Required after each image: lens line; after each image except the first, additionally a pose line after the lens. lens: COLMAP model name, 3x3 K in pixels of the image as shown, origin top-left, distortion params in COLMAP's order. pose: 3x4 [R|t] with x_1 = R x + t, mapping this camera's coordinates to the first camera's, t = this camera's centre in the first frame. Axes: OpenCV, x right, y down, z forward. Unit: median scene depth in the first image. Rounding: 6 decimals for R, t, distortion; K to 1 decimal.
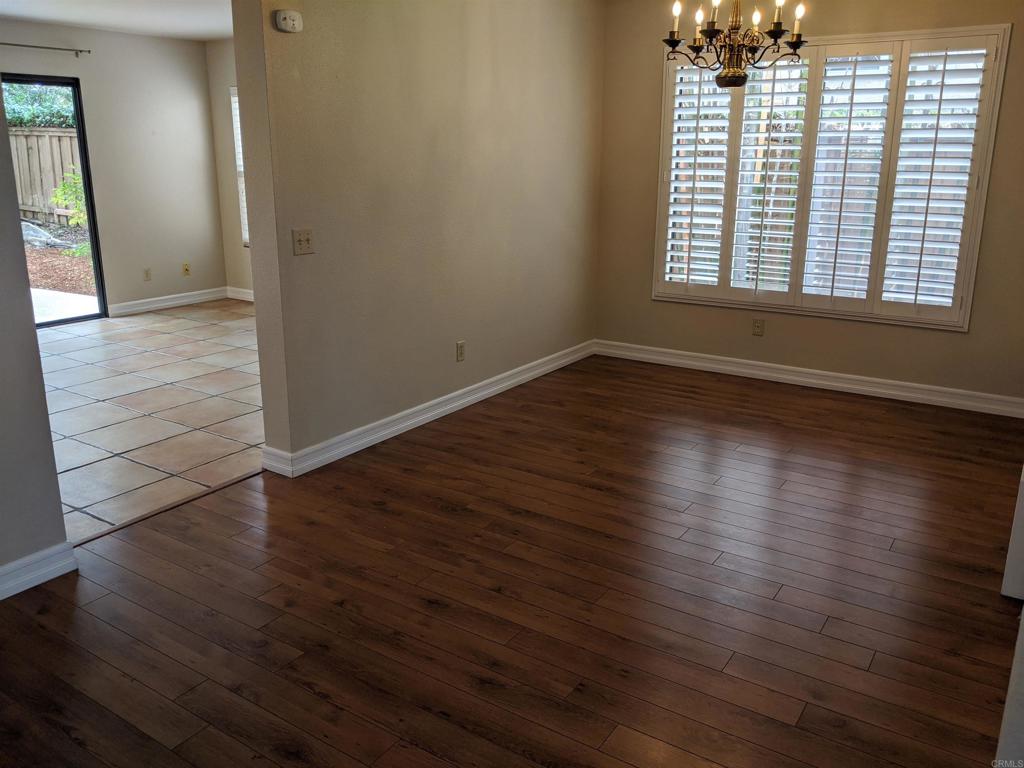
lens RADIAL K [[815.4, 0, 506.1], [0, 815.4, 368.7], [0, 0, 1]] dist [0.076227, -0.137592]
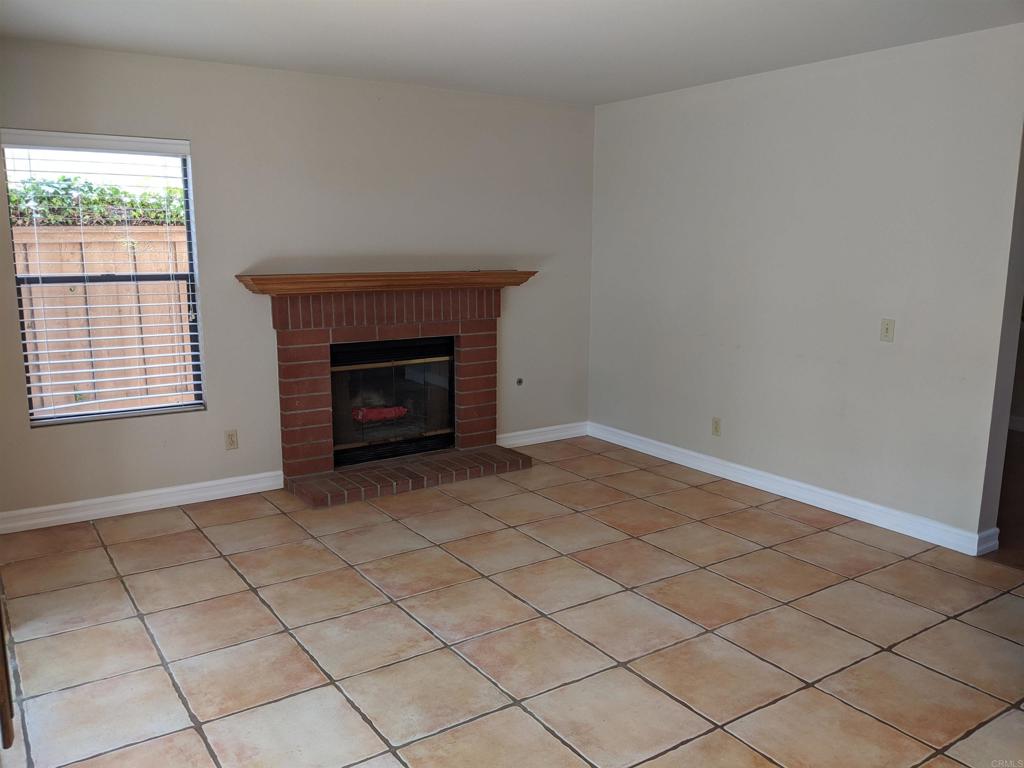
lens RADIAL K [[819.5, 0, 507.6], [0, 819.5, 383.8], [0, 0, 1]] dist [0.084005, -0.183670]
pose [[0.380760, -0.166876, 0.909491, -0.550235], [0.233440, 0.969068, 0.080078, -0.118665], [-0.894722, 0.181821, 0.407938, 0.414526]]
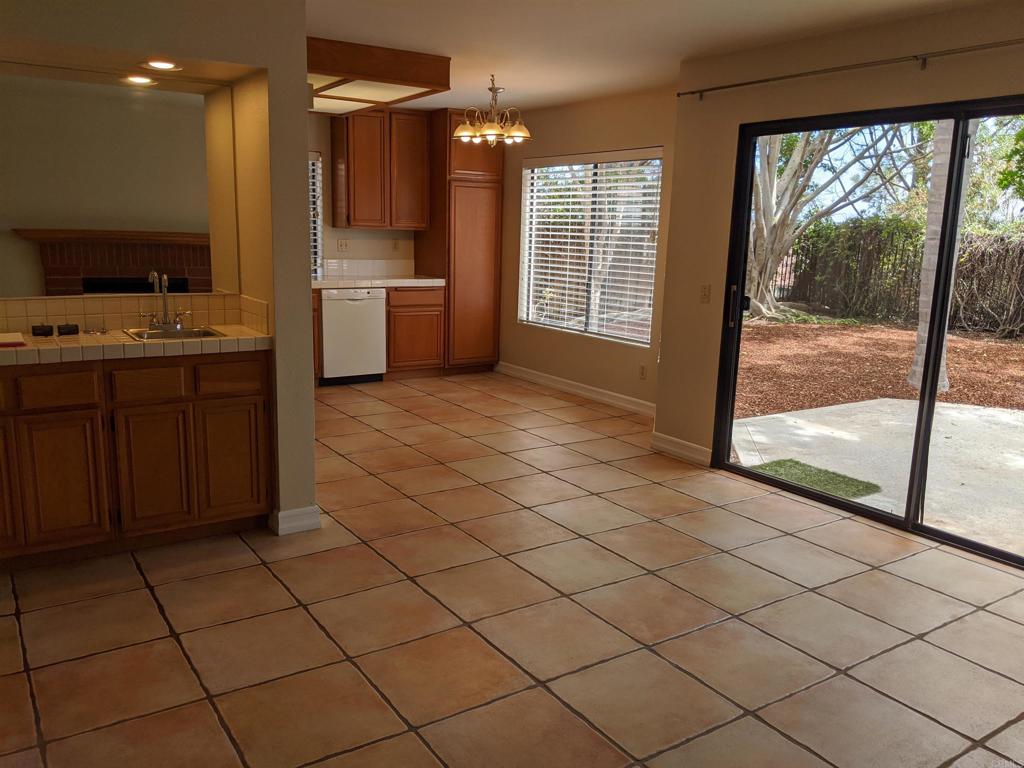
lens RADIAL K [[820.9, 0, 515.4], [0, 820.9, 388.2], [0, 0, 1]] dist [0.090608, -0.193989]
pose [[-0.377618, 0.167145, -0.910751, 0.011758], [-0.262870, 0.923755, 0.278523, -0.149375], [0.887865, 0.344584, -0.304889, 0.571363]]
